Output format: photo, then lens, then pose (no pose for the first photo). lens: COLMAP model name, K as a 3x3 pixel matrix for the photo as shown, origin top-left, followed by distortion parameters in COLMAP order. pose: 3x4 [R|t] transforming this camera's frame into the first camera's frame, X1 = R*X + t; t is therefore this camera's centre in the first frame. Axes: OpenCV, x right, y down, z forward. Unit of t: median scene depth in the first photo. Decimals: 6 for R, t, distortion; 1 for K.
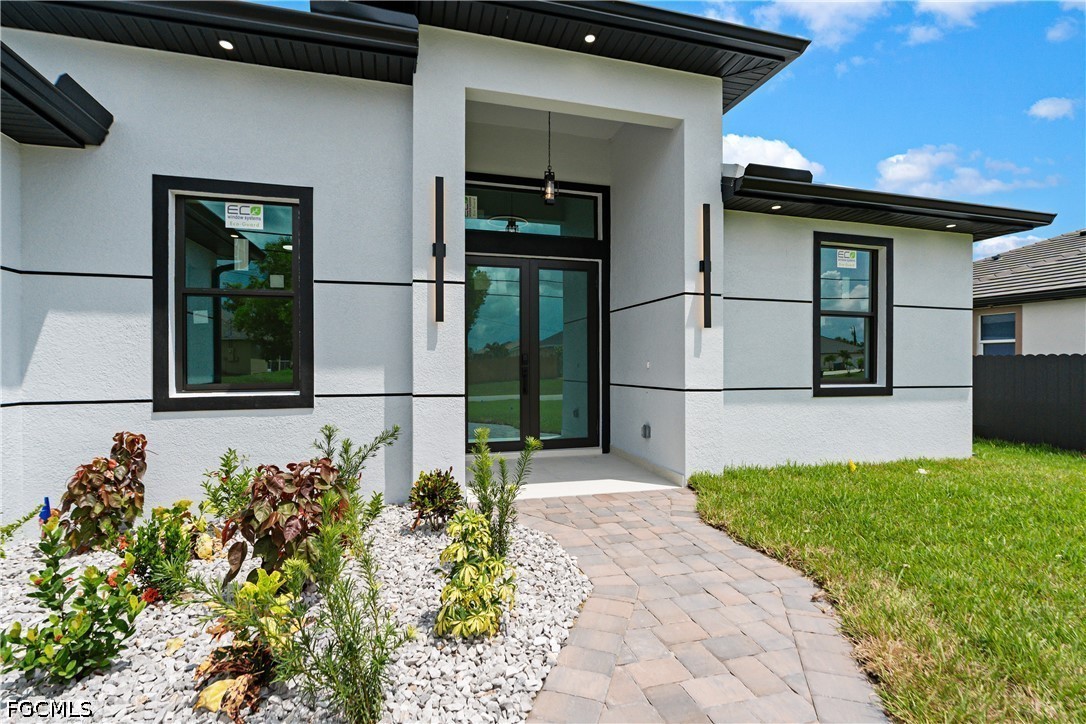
lens RADIAL K [[530.6, 0, 543.0], [0, 530.6, 362.0], [0, 0, 1]] dist [-0.001340, -0.000042]
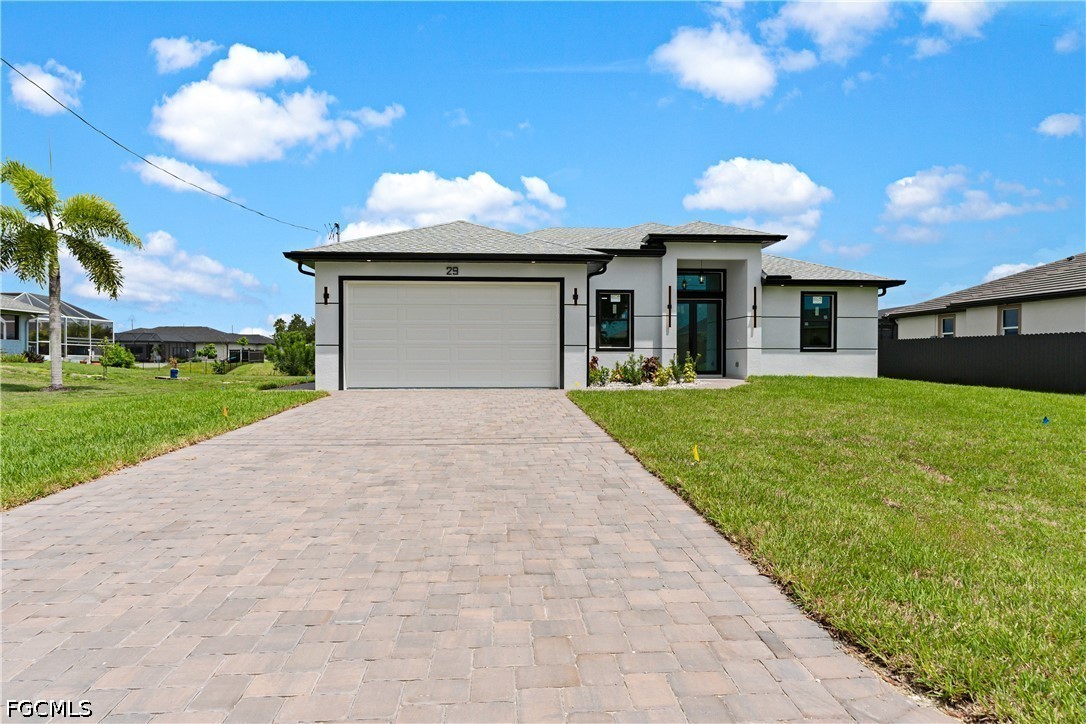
lens RADIAL K [[704.3, 0, 543.0], [0, 704.3, 362.0], [0, 0, 1]] dist [-0.002919, -0.001946]
pose [[0.980028, 0.005482, -0.198785, -0.075827], [-0.001928, 0.999835, 0.018069, 0.060613], [0.198851, -0.017325, 0.979877, -3.164515]]
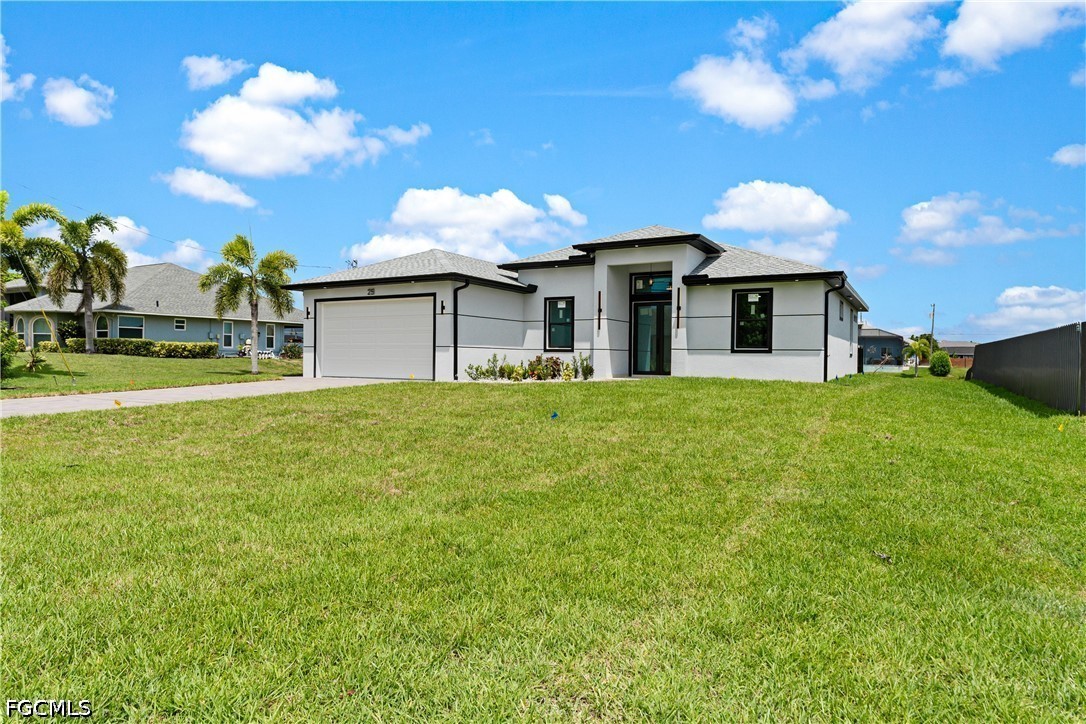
lens RADIAL K [[704.3, 0, 543.0], [0, 704.3, 362.0], [0, 0, 1]] dist [-0.002919, -0.001946]
pose [[0.684325, 0.014221, -0.729038, 2.706559], [-0.002597, 0.999851, 0.017067, 0.059705], [0.729172, -0.009786, 0.684260, -2.309996]]
